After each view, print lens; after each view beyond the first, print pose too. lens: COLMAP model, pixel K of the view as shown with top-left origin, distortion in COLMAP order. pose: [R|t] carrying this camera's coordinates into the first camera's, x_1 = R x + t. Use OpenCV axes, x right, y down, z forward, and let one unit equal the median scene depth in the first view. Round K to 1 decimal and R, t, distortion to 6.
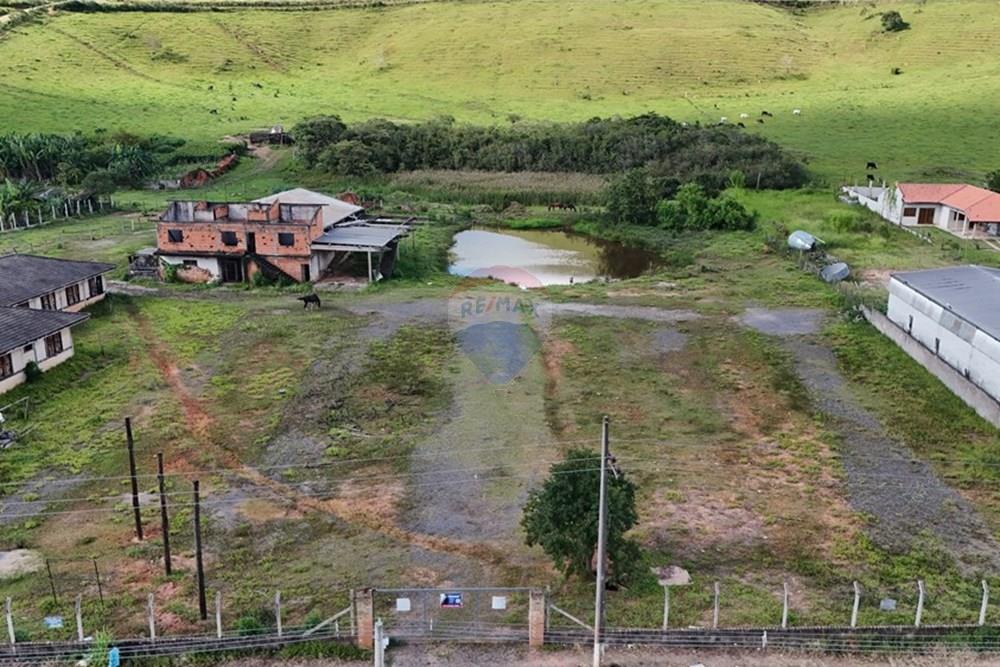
lens RADIAL K [[875.2, 0, 496.2], [0, 875.2, 331.9], [0, 0, 1]] dist [0.085554, -0.117693]
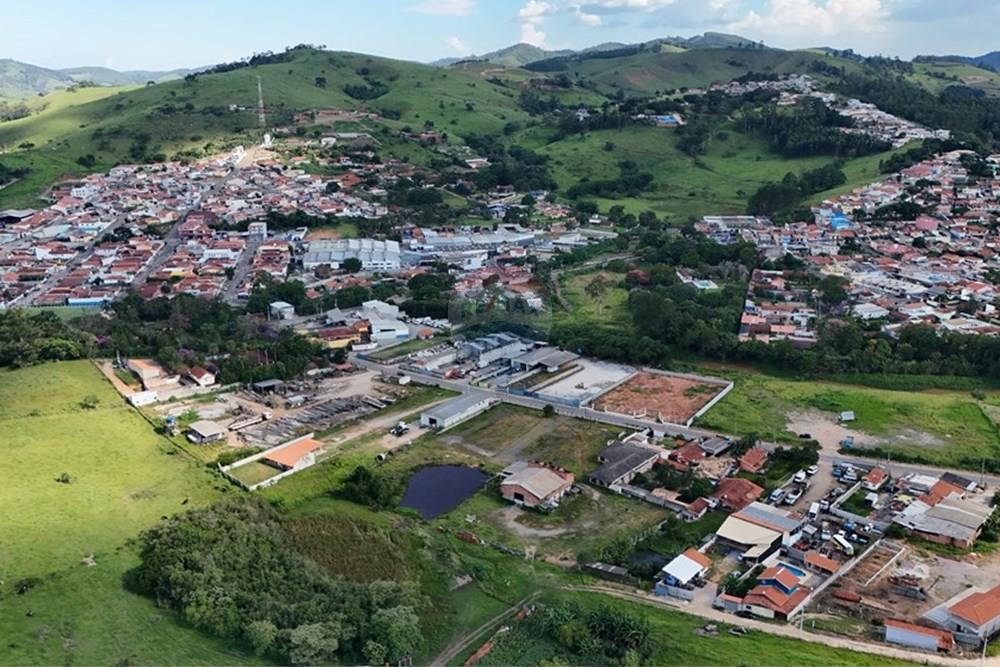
lens RADIAL K [[875.2, 0, 493.6], [0, 875.2, 324.5], [0, 0, 1]] dist [0.085554, -0.117693]
pose [[-0.857254, -0.133653, 0.497244, -2.202834], [0.148393, 0.860617, 0.487153, -2.936713], [-0.493046, 0.491401, -0.717935, 4.224863]]
